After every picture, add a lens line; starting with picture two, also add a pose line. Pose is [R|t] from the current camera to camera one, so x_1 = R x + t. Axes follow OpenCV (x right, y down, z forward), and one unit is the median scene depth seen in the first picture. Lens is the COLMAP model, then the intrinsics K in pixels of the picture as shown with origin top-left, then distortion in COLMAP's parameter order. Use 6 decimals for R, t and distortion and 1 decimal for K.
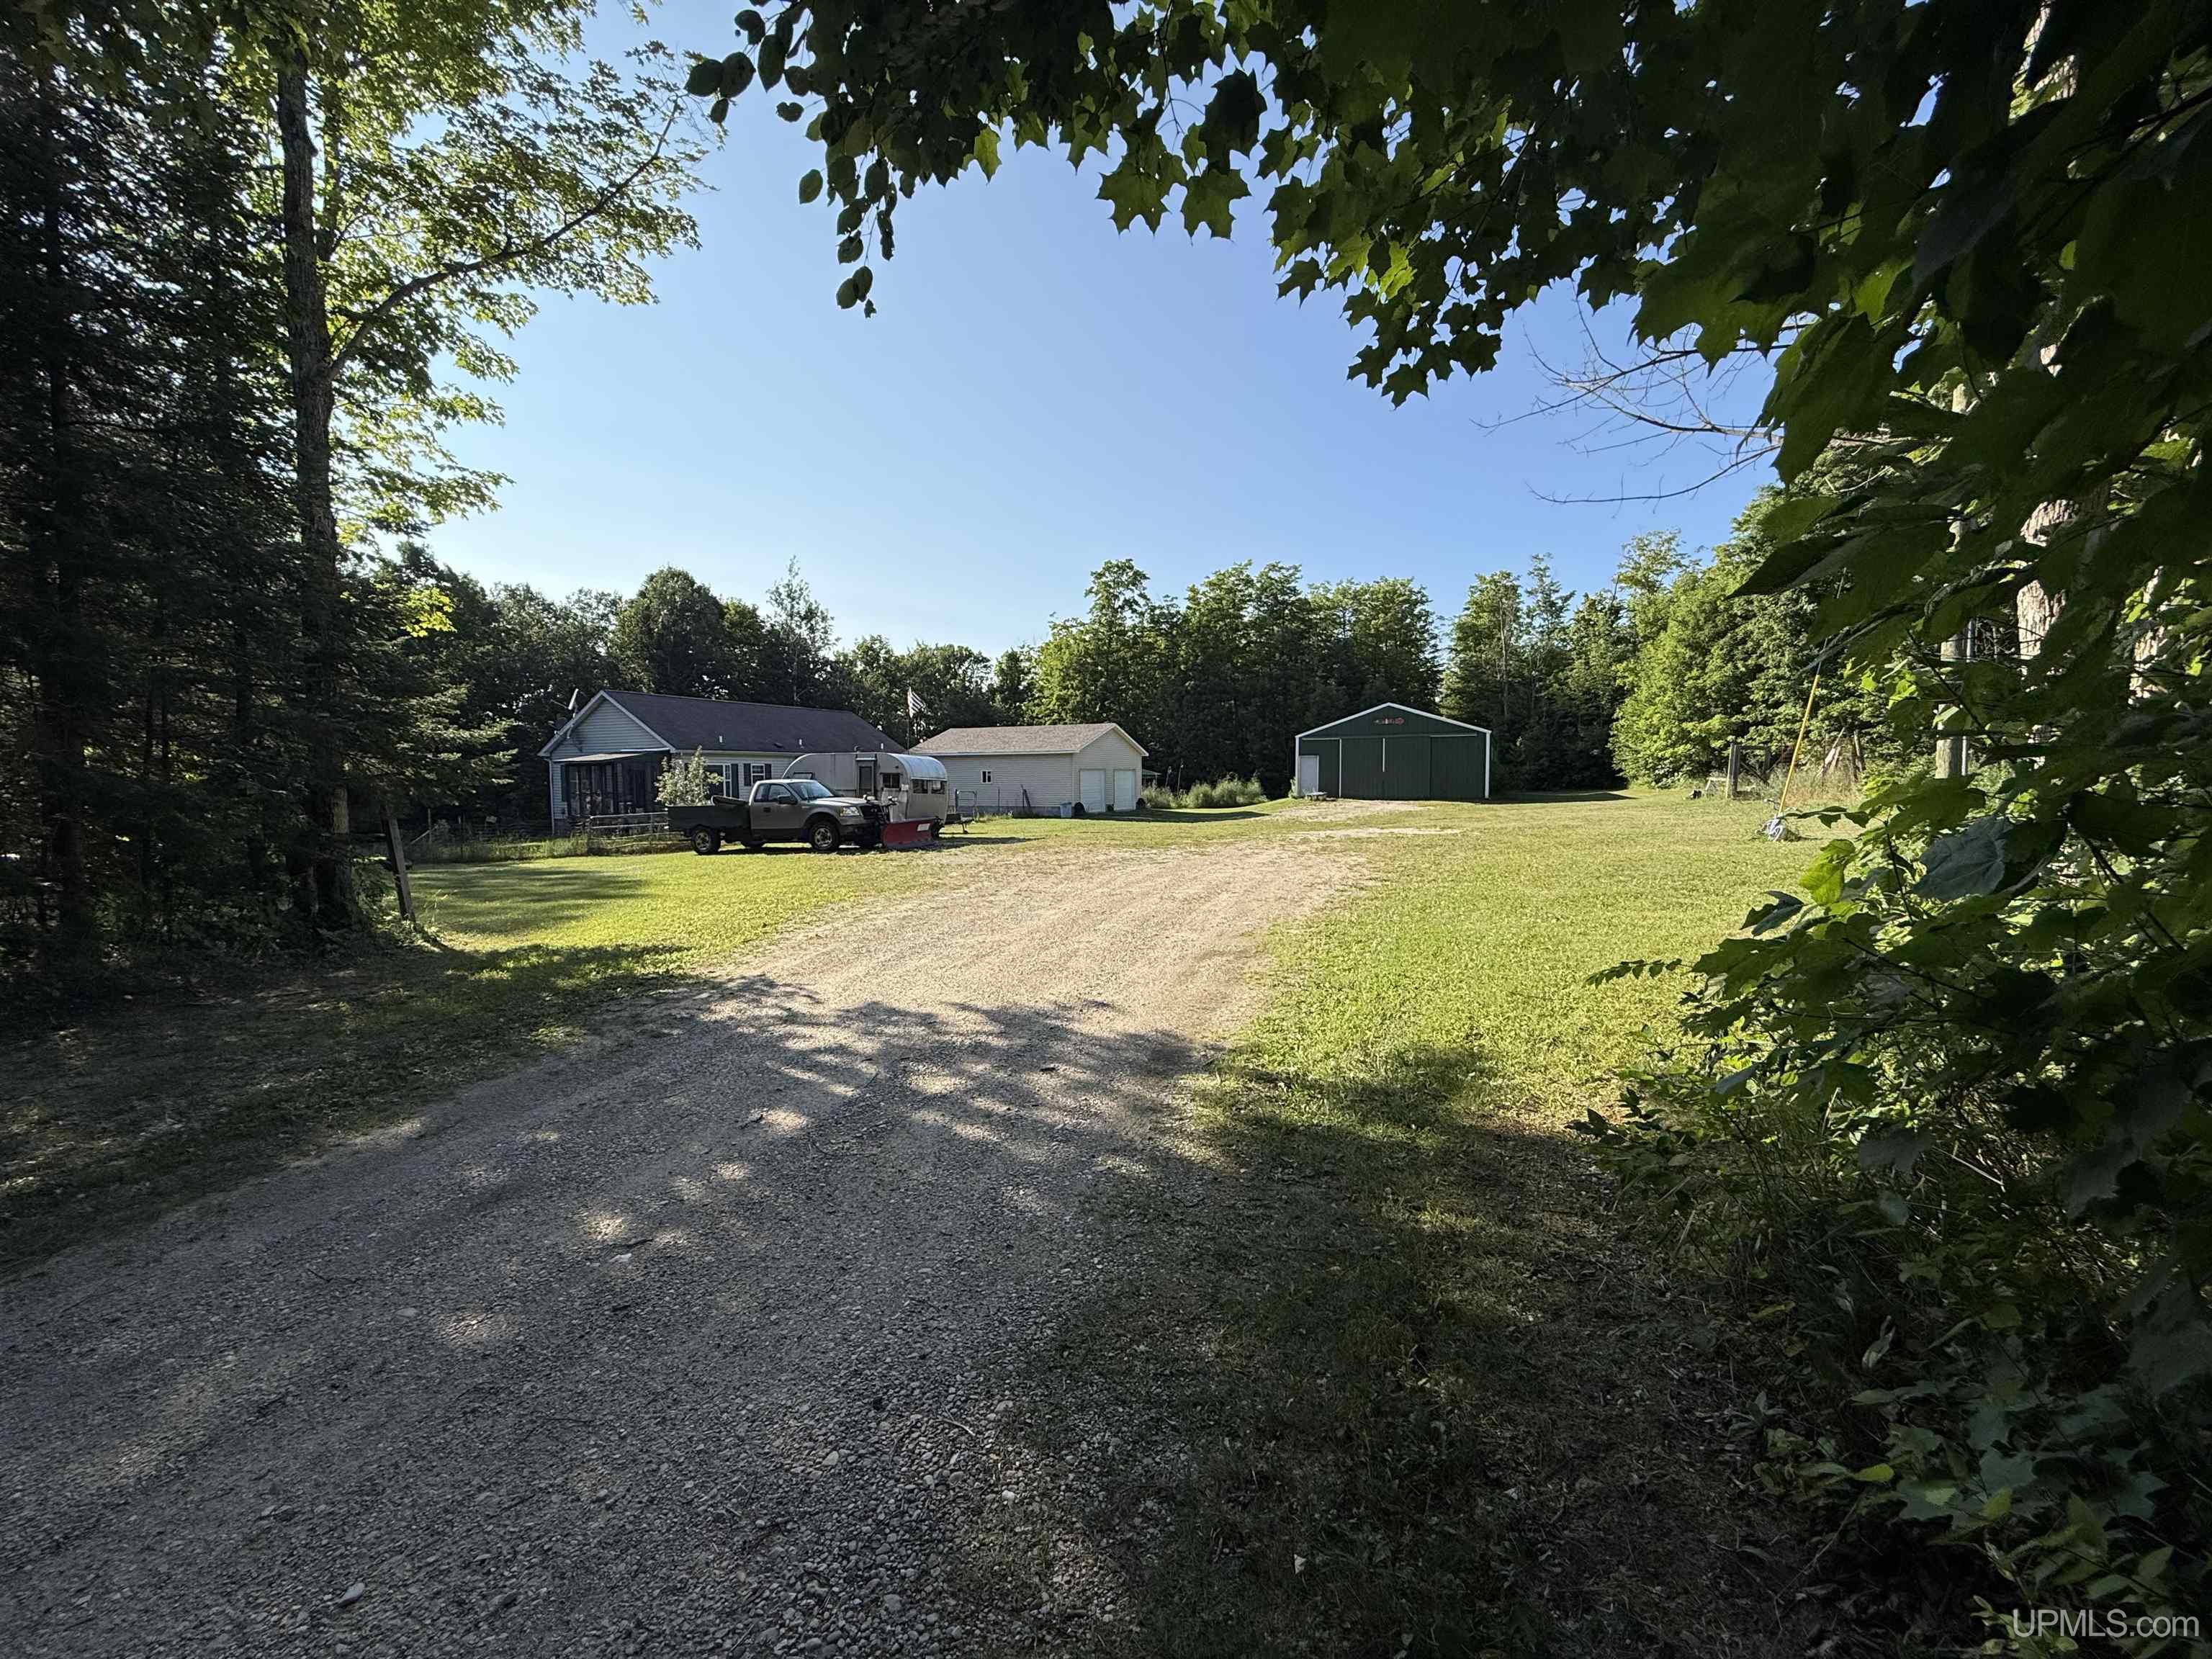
lens RADIAL K [[885.3, 0, 1106.0], [0, 885.3, 829.5], [0, 0, 1]] dist [0.002385, 0.000158]
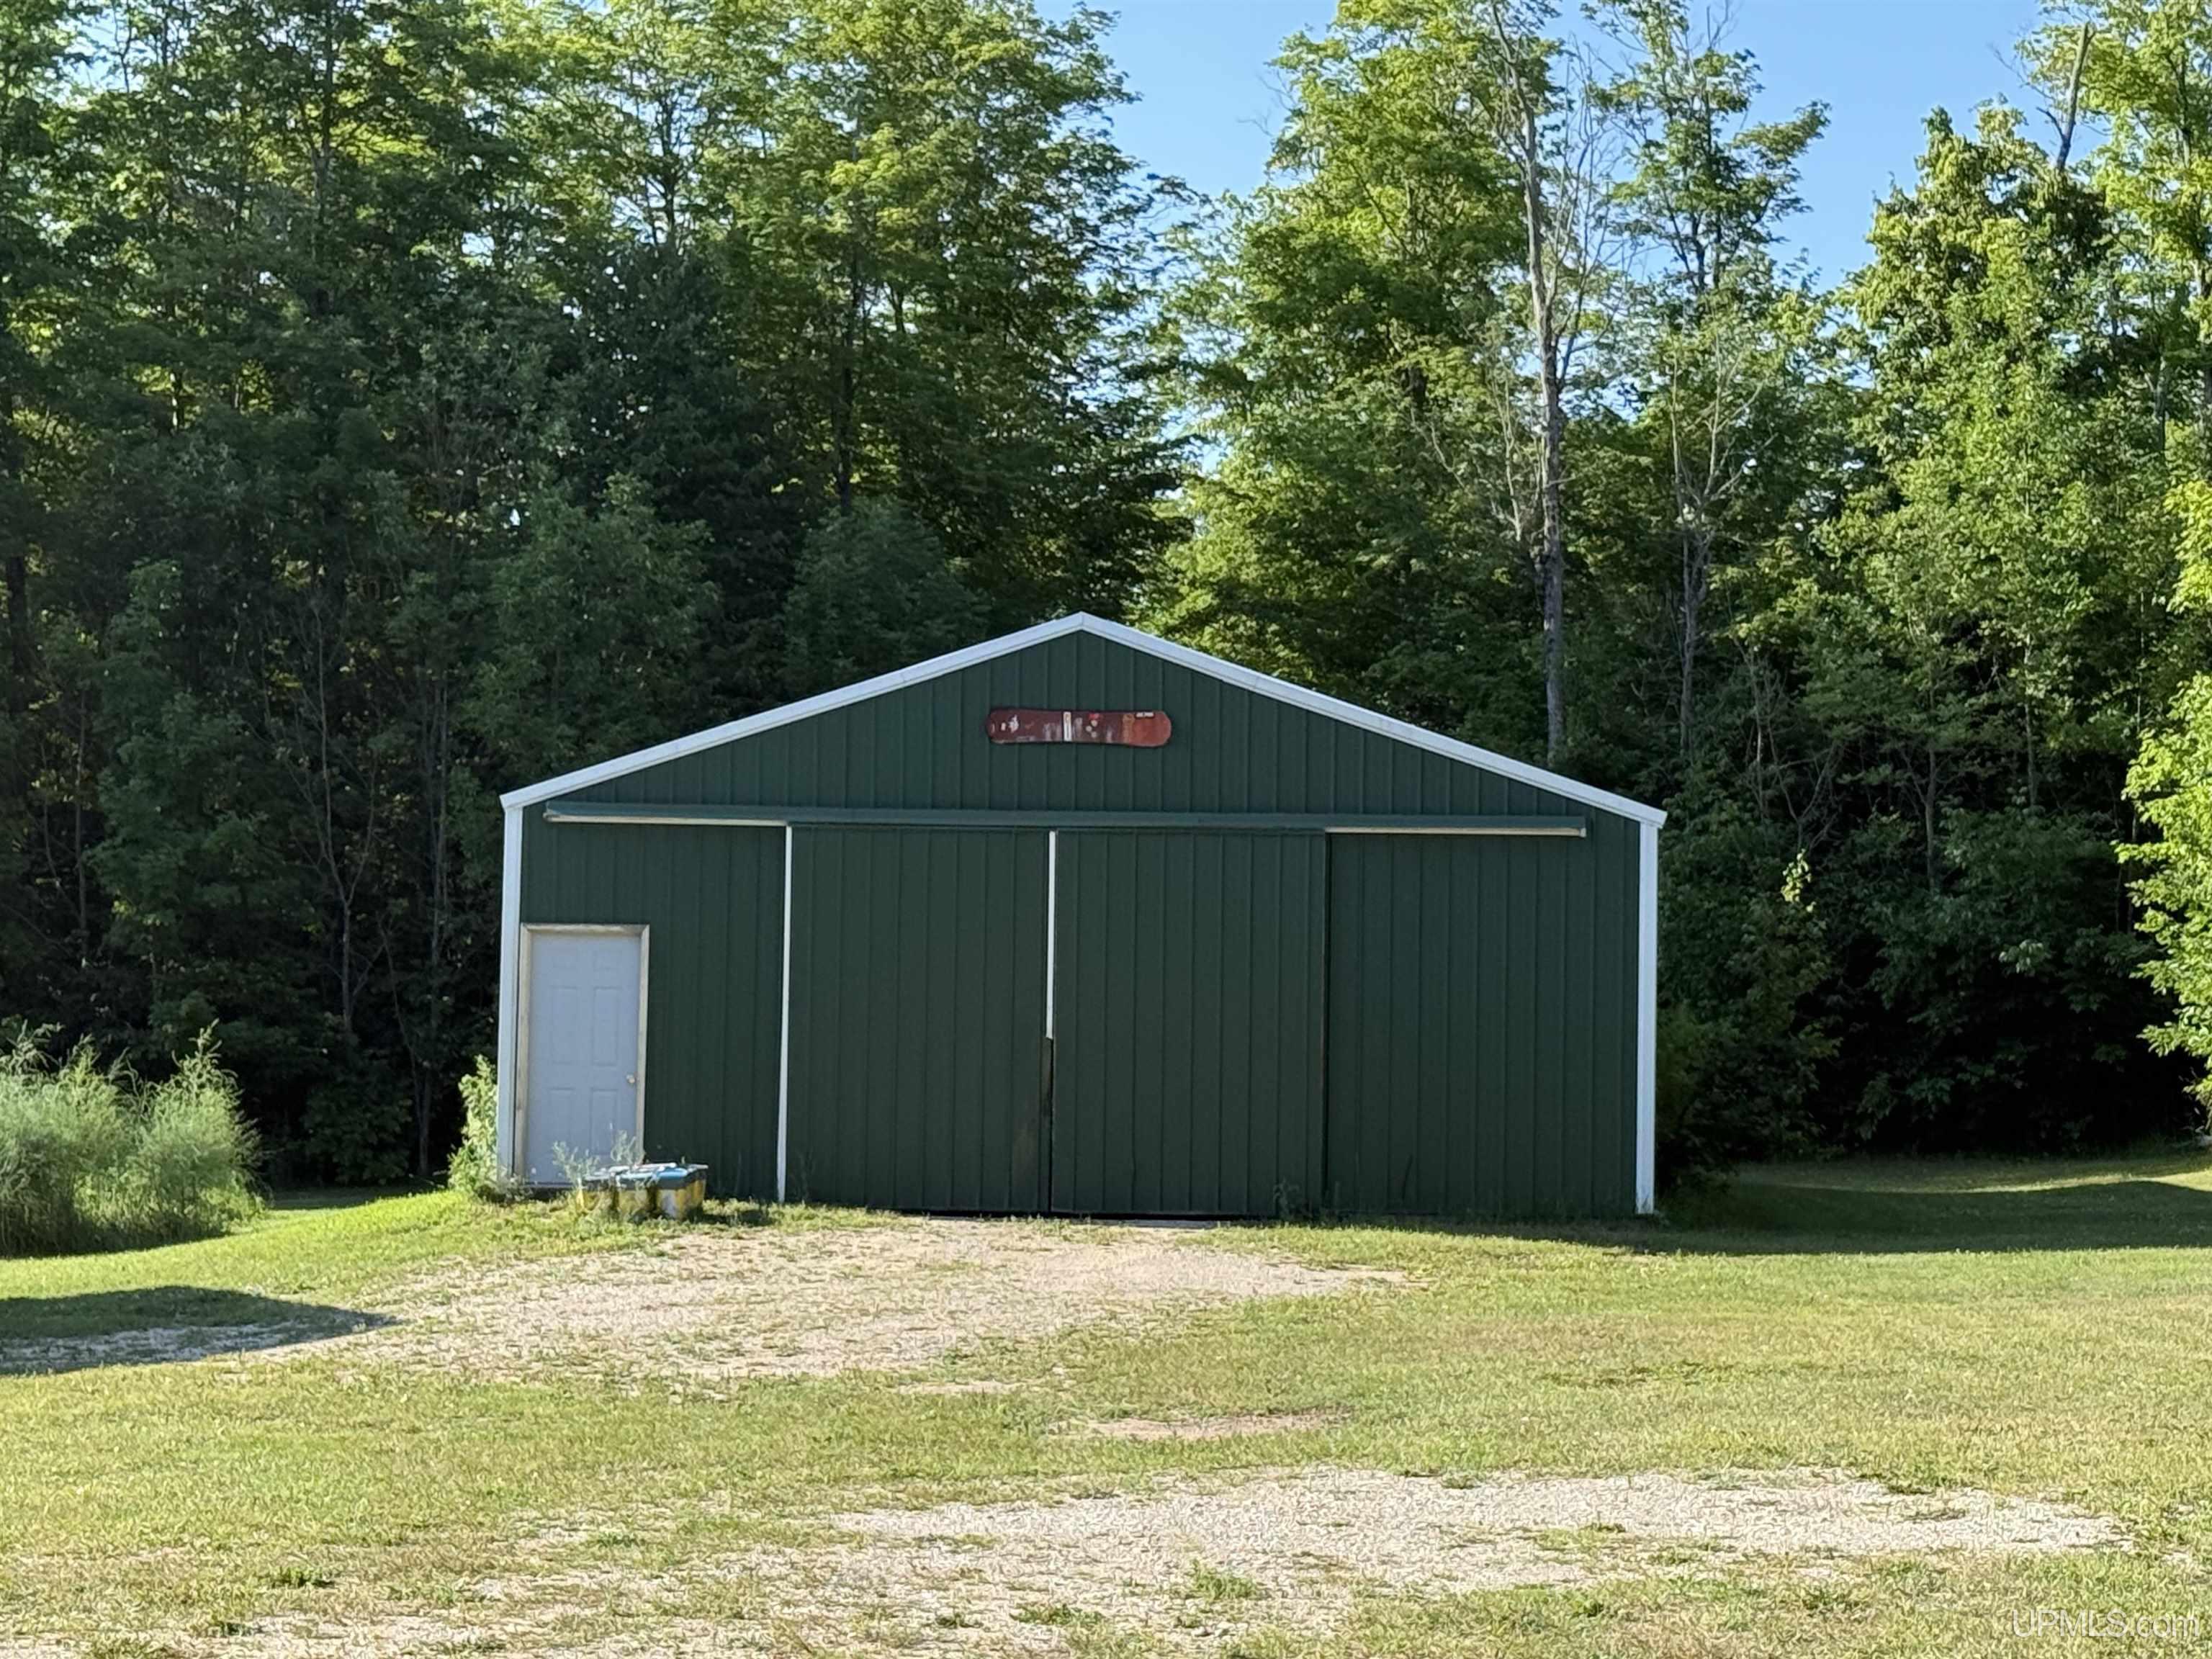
lens RADIAL K [[4806.4, 0, 1106.0], [0, 4806.4, 829.5], [0, 0, 1]] dist [0.097767, 0.183935]
pose [[0.922751, 0.038315, 0.383486, -0.007872], [0.001236, 0.994747, -0.102360, -0.009715], [-0.385394, 0.094927, 0.917857, 0.136799]]
